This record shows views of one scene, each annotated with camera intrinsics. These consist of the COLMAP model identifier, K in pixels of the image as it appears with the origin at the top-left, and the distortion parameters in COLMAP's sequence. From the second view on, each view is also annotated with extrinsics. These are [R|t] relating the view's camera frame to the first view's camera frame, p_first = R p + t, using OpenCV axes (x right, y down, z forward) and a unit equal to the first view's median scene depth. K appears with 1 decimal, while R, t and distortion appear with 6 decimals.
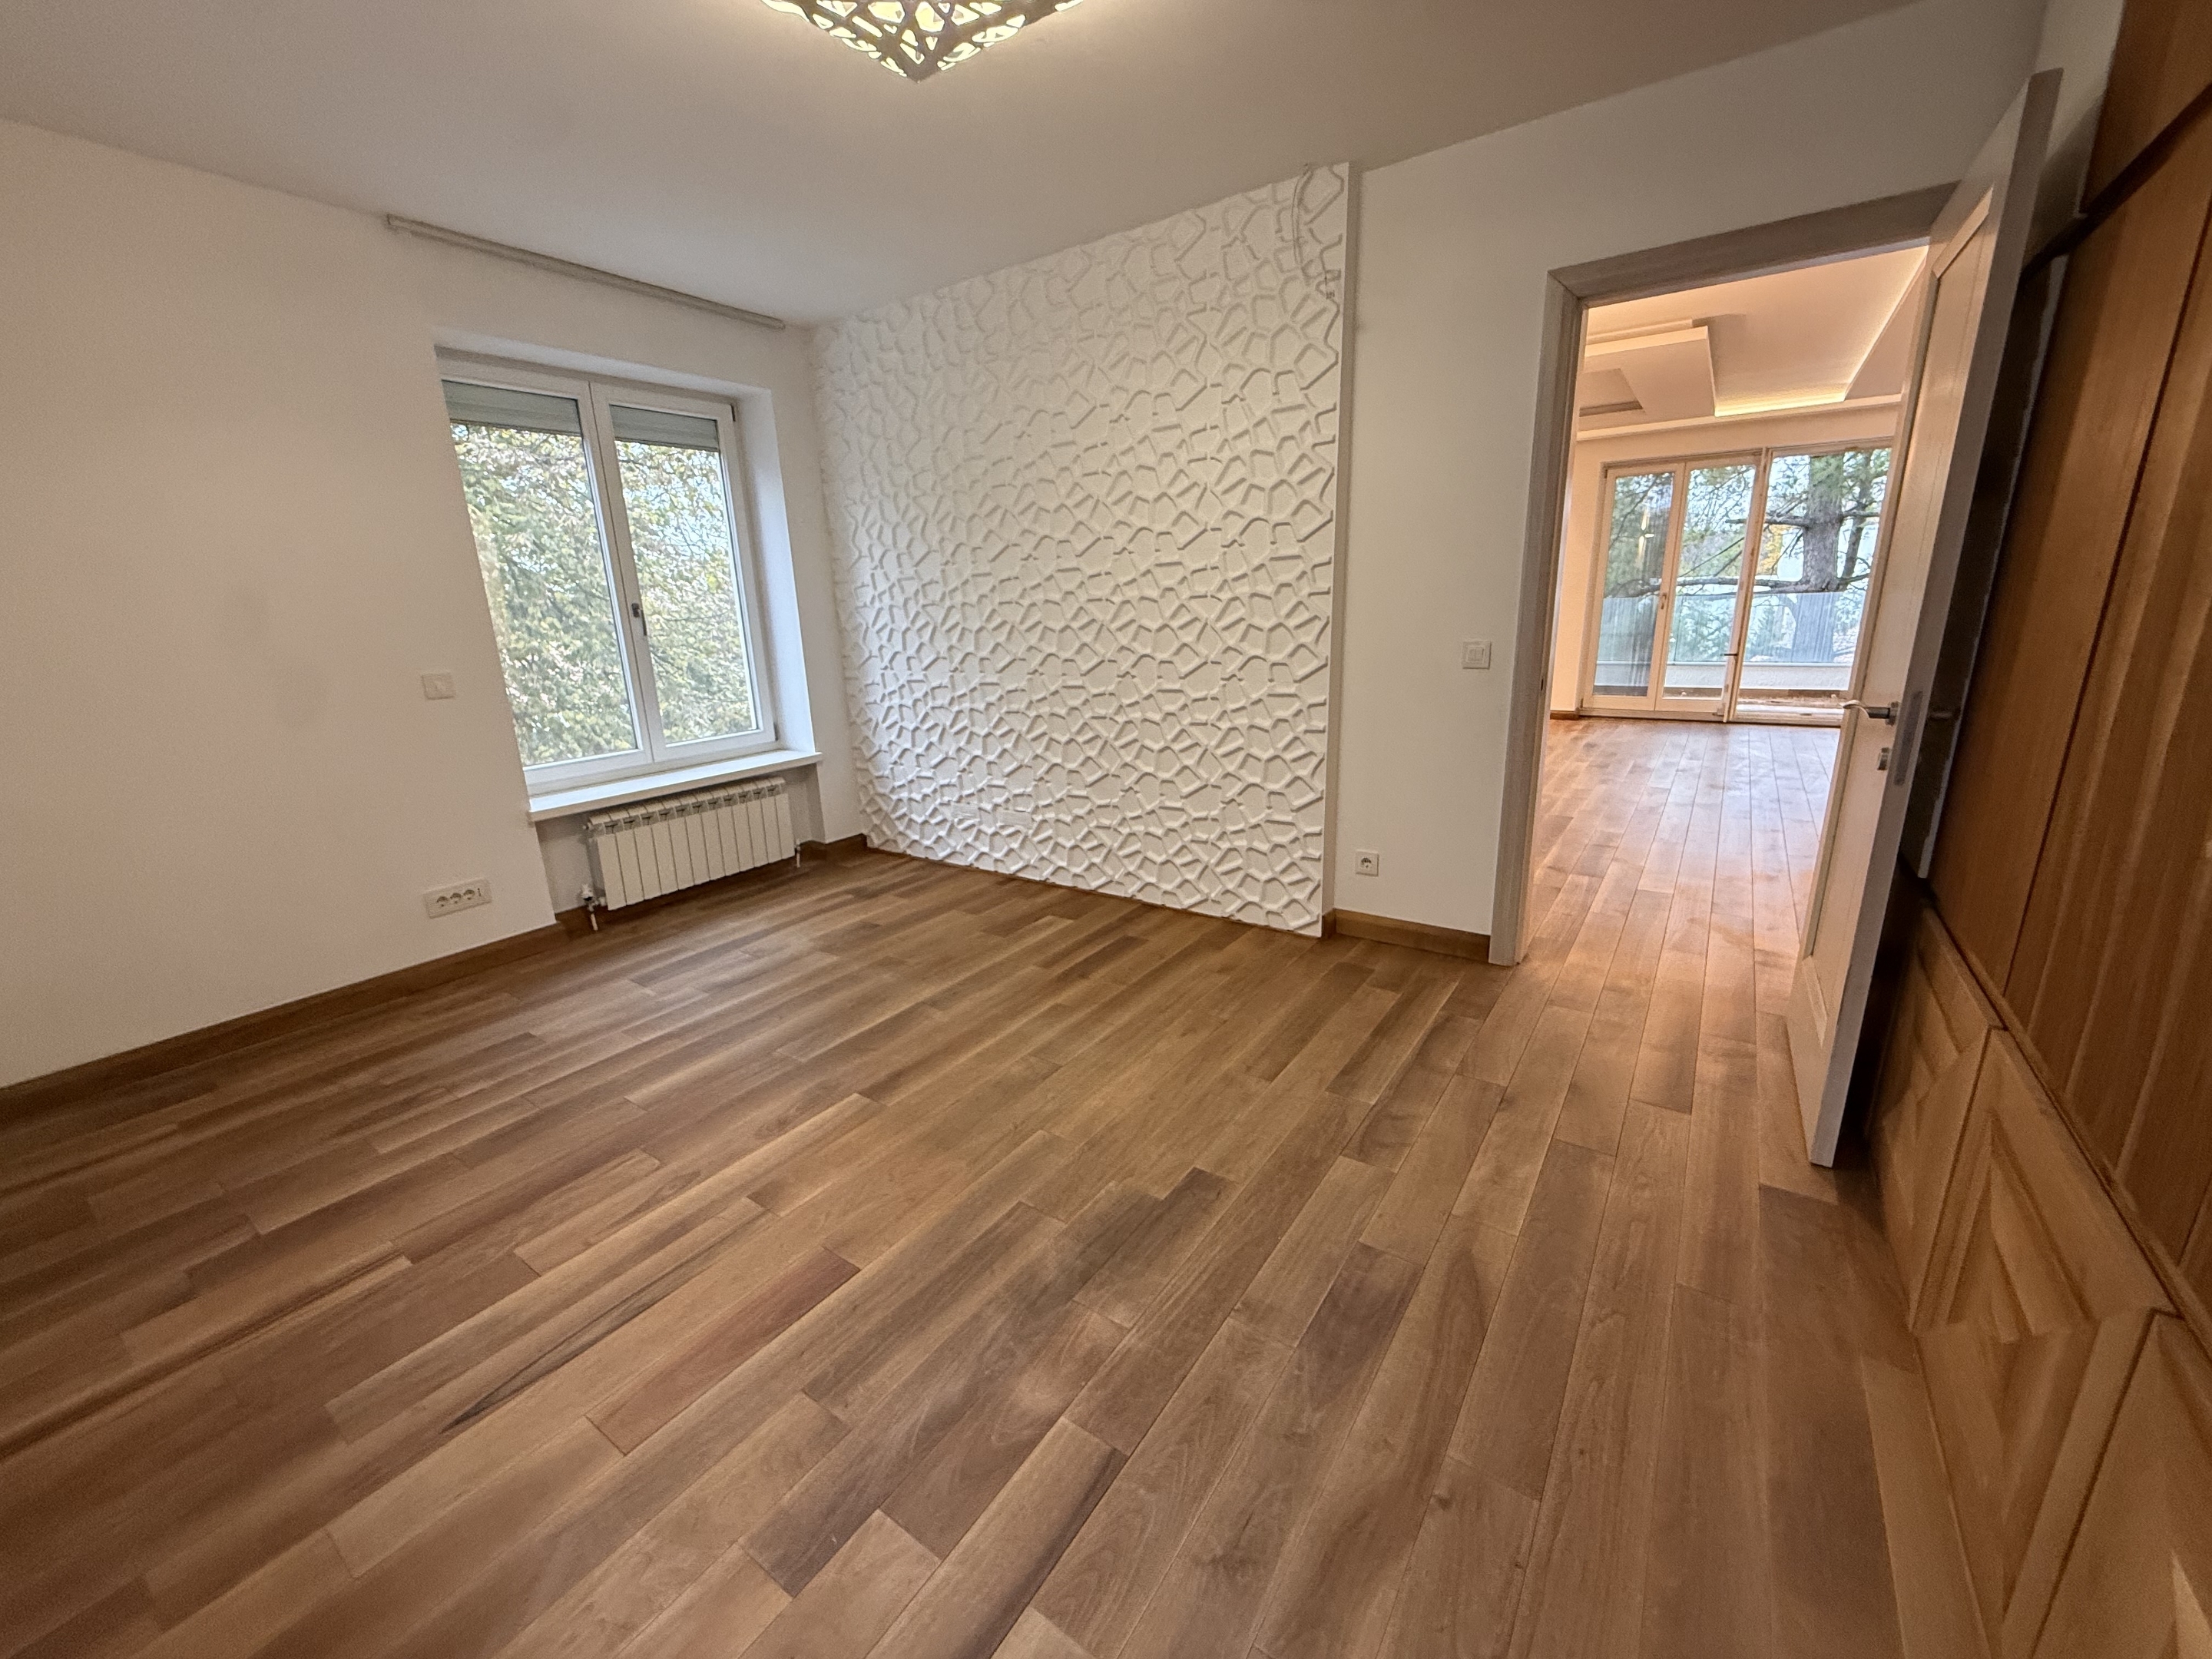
lens RADIAL K [[880.4, 0, 1103.3], [0, 880.4, 832.8], [0, 0, 1]] dist [-0.000487, 0.000164]
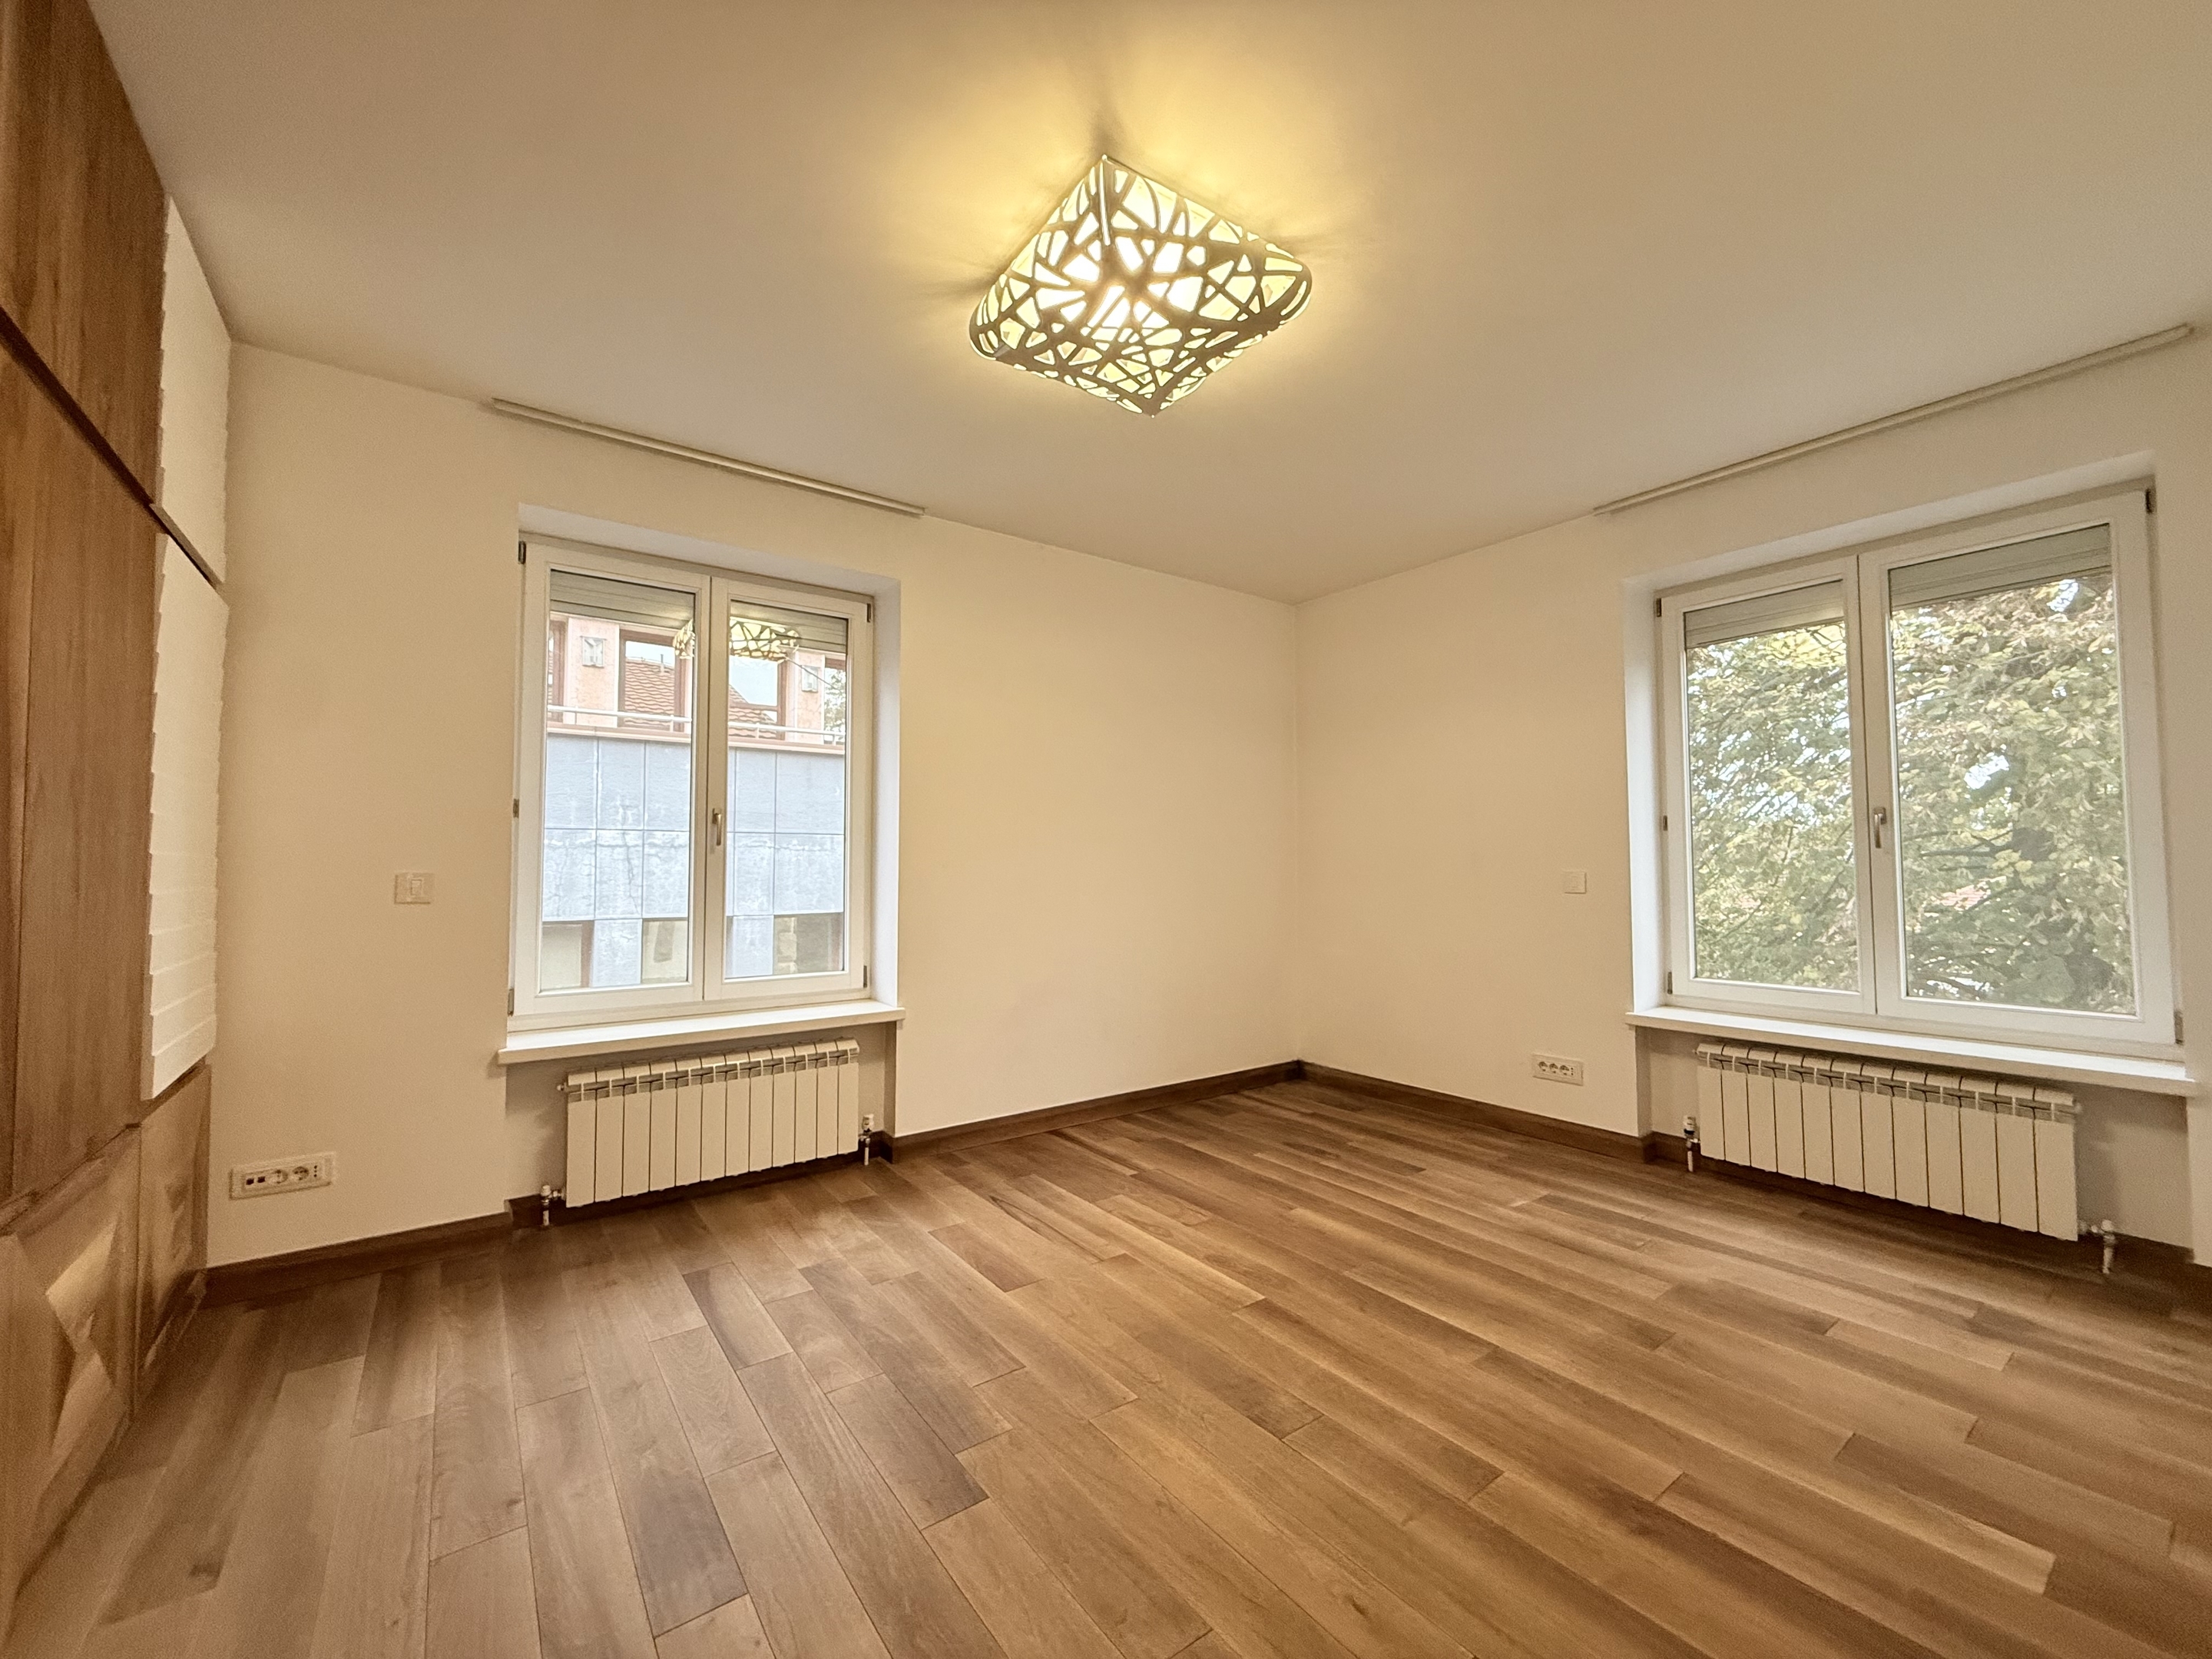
lens RADIAL K [[880.4, 0, 1103.3], [0, 880.4, 832.8], [0, 0, 1]] dist [-0.000487, 0.000164]
pose [[-0.321474, -0.002306, -0.946916, 0.602805], [-0.235813, 0.968687, 0.077698, -0.199286], [0.917086, 0.248273, -0.311951, 0.895608]]
